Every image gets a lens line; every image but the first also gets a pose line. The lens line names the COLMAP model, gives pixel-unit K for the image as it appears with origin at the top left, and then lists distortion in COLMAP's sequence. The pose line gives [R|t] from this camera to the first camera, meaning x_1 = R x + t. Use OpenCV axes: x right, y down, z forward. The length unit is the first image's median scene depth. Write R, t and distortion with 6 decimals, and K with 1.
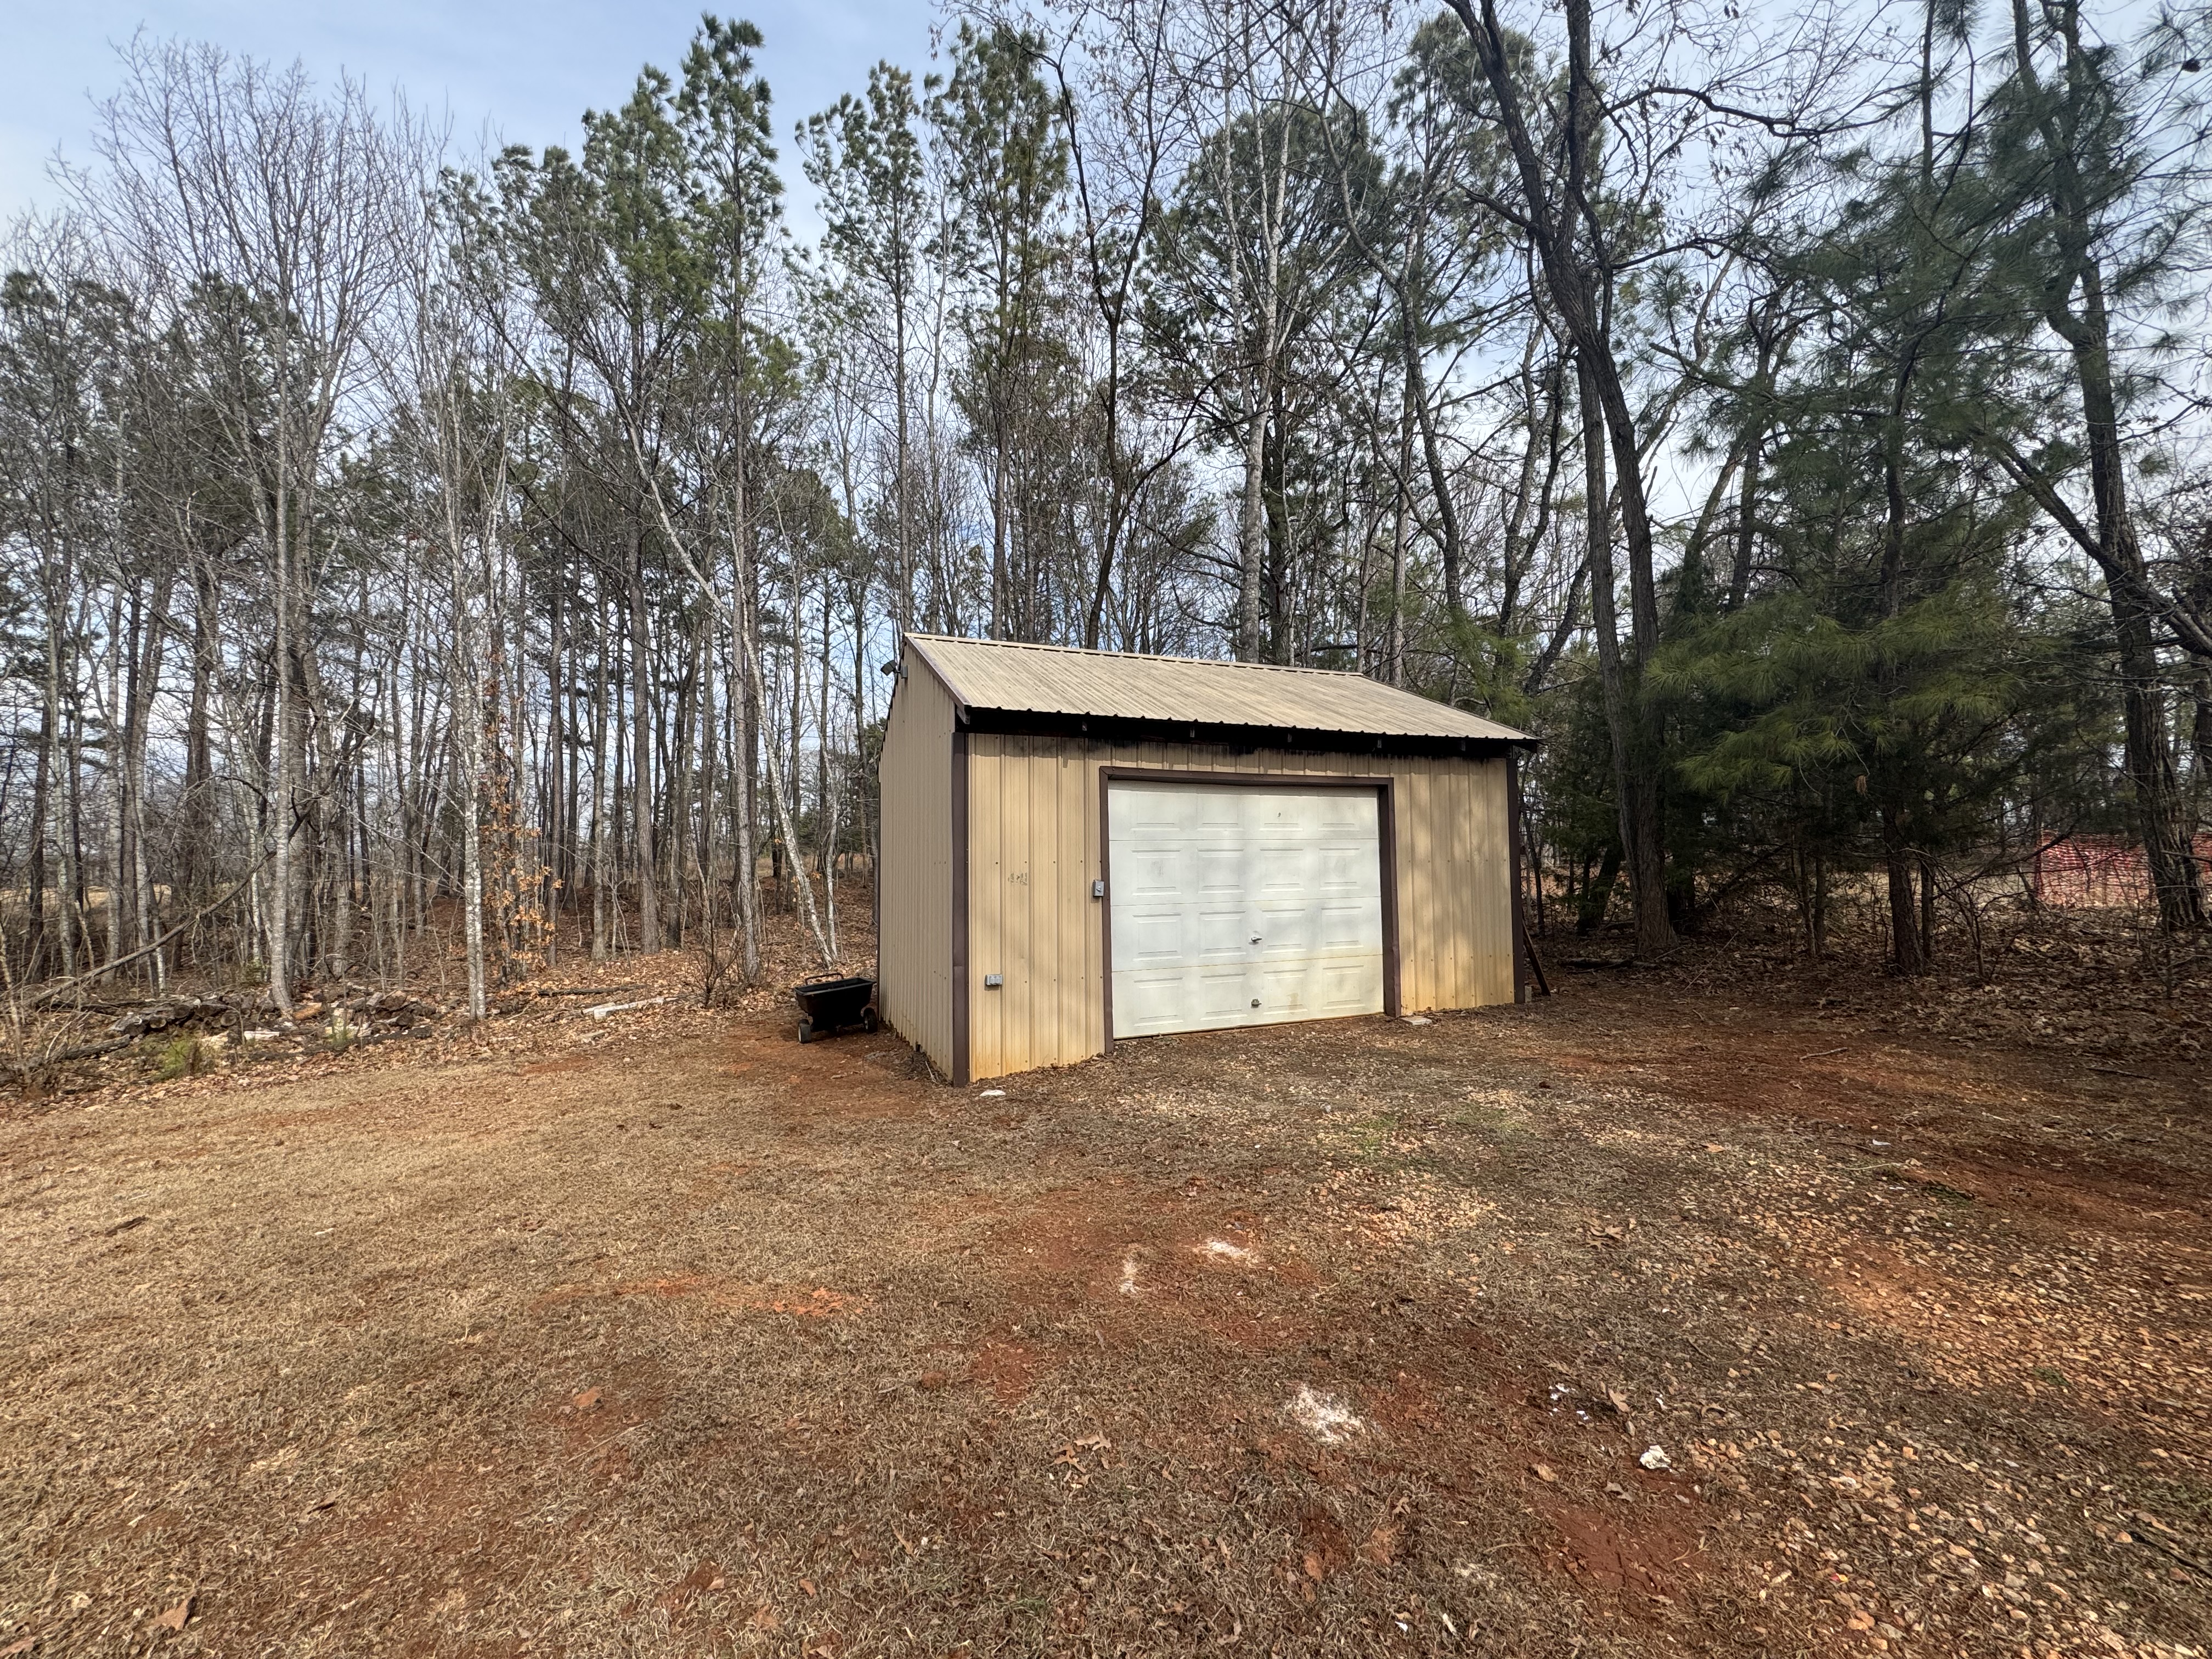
lens RADIAL K [[877.4, 0, 1105.3], [0, 877.4, 826.7], [0, 0, 1]] dist [-0.001558, 0.000309]
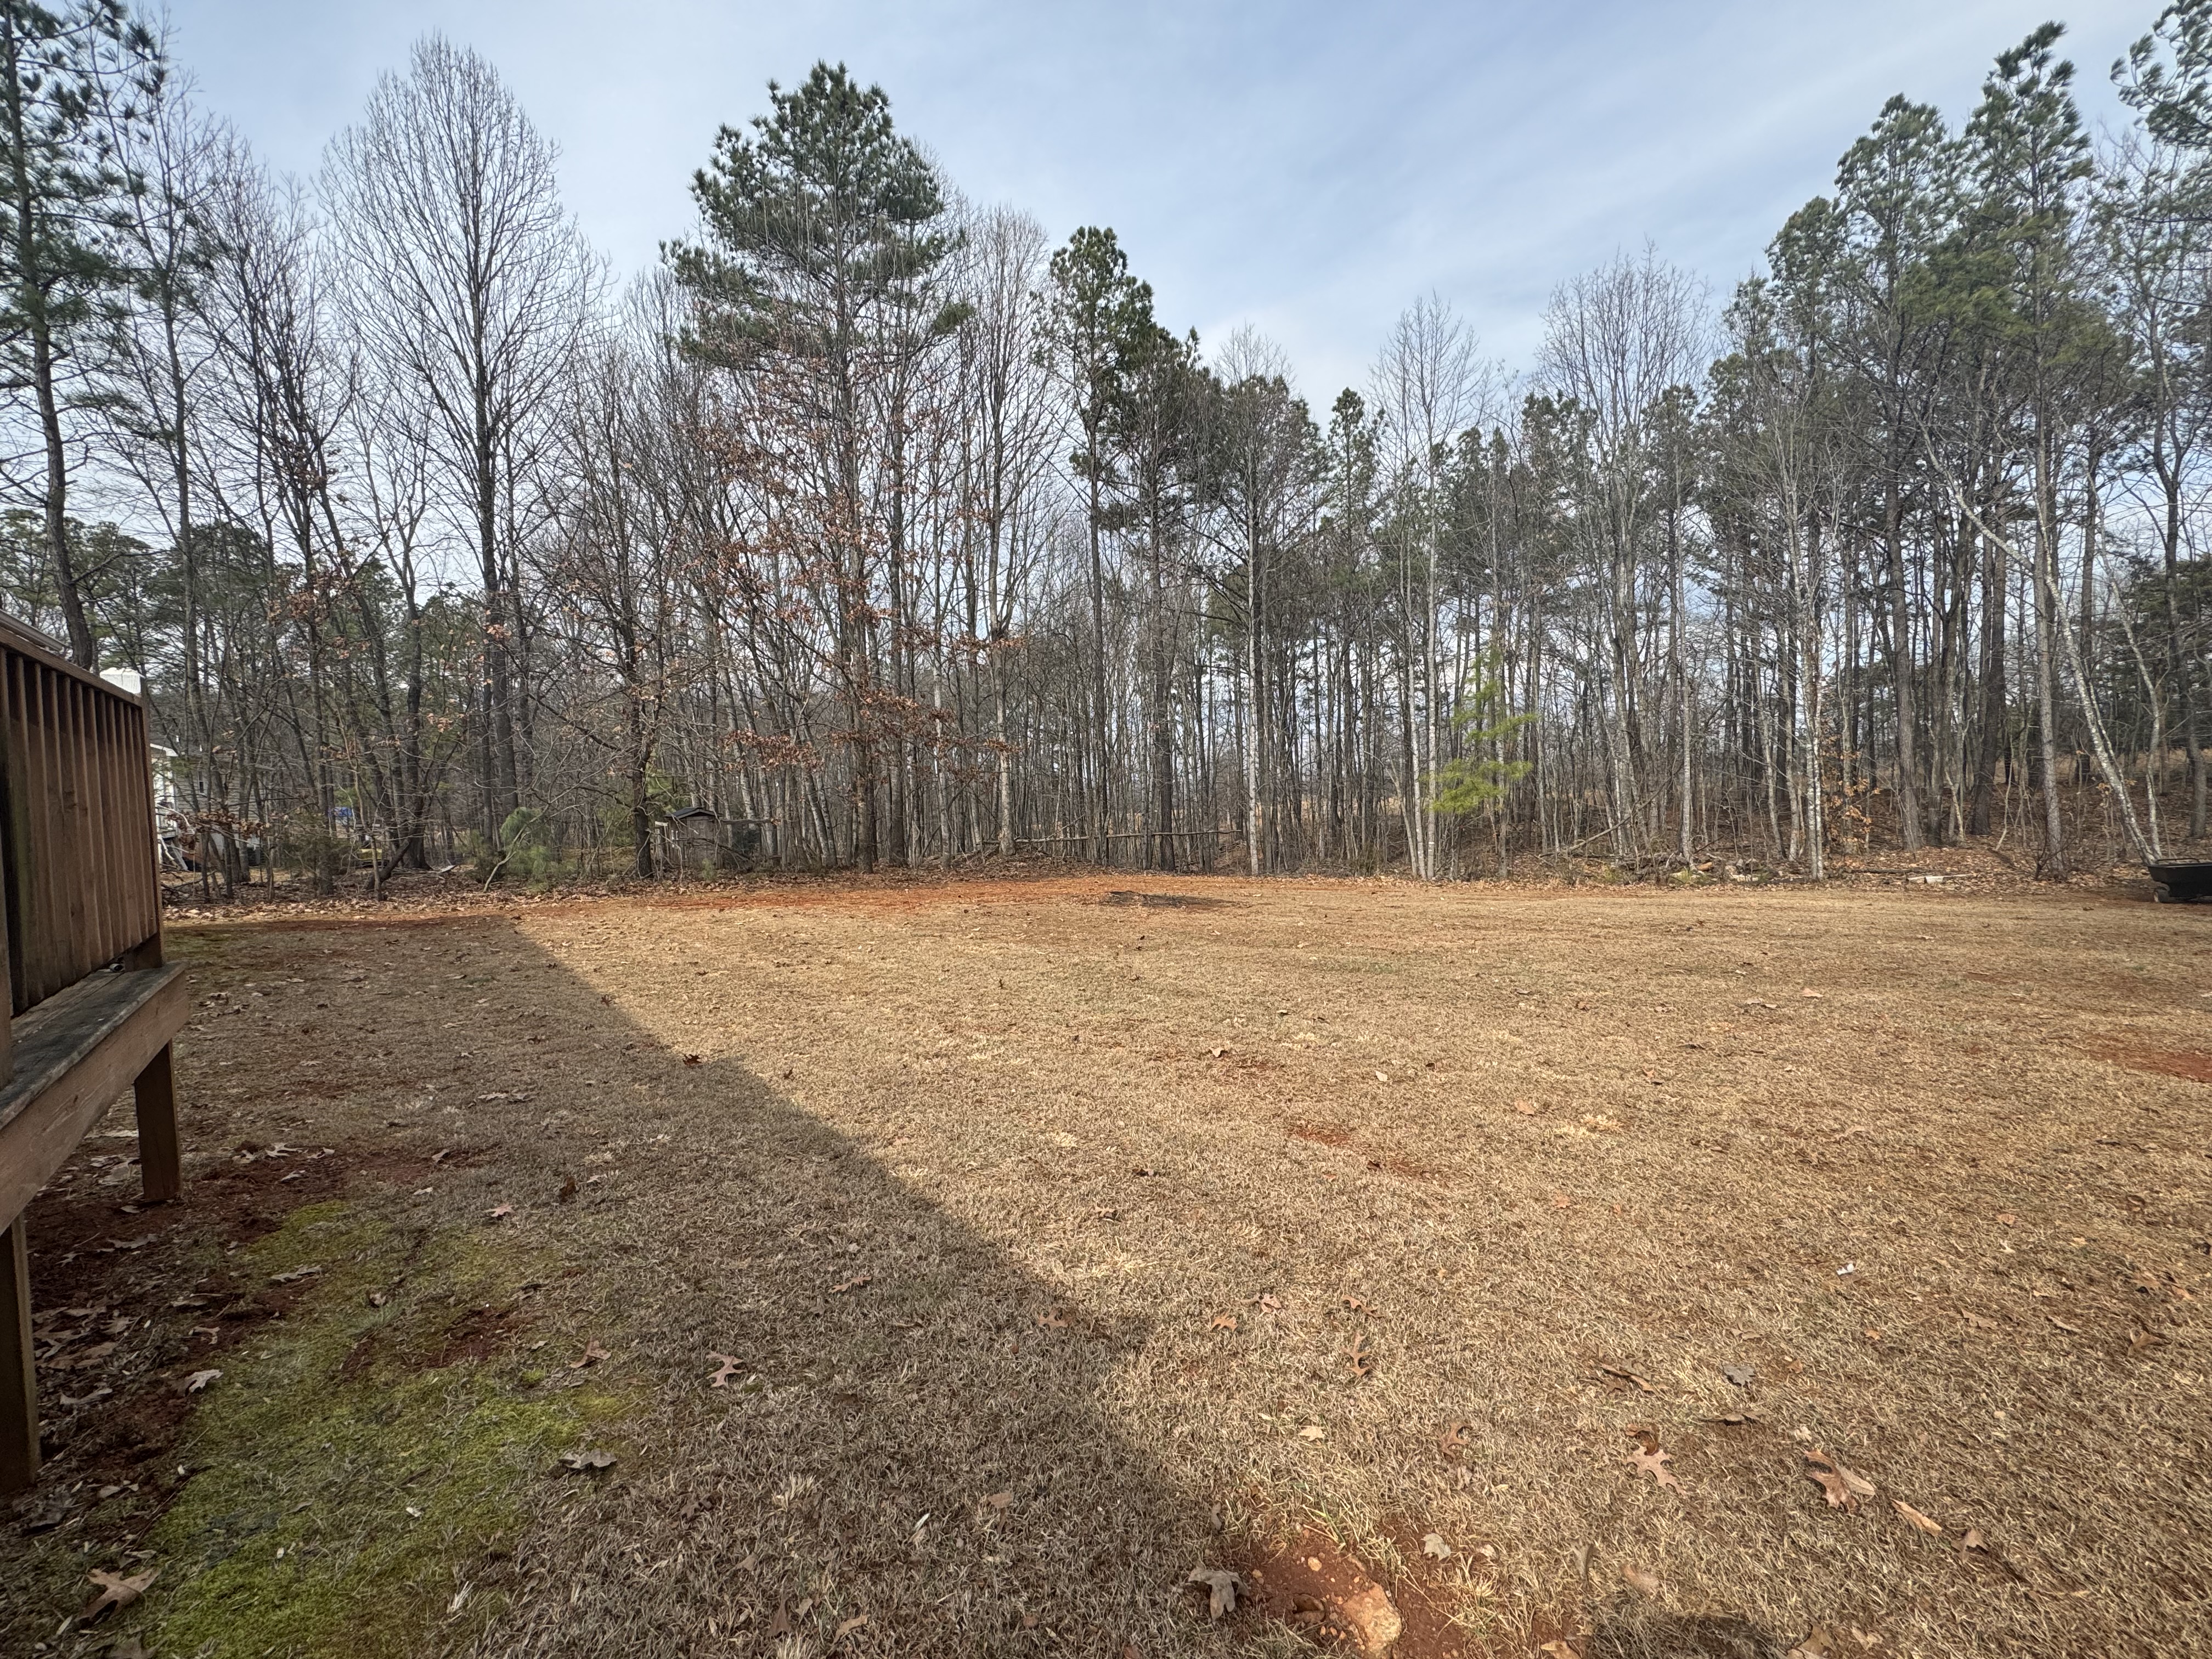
lens RADIAL K [[877.4, 0, 1104.3], [0, 877.4, 821.8], [0, 0, 1]] dist [-0.001558, 0.000309]
pose [[0.422485, 0.024530, -0.906038, 0.120240], [0.055320, 0.997072, 0.052790, -0.028084], [0.904680, -0.072425, 0.419891, -0.621929]]
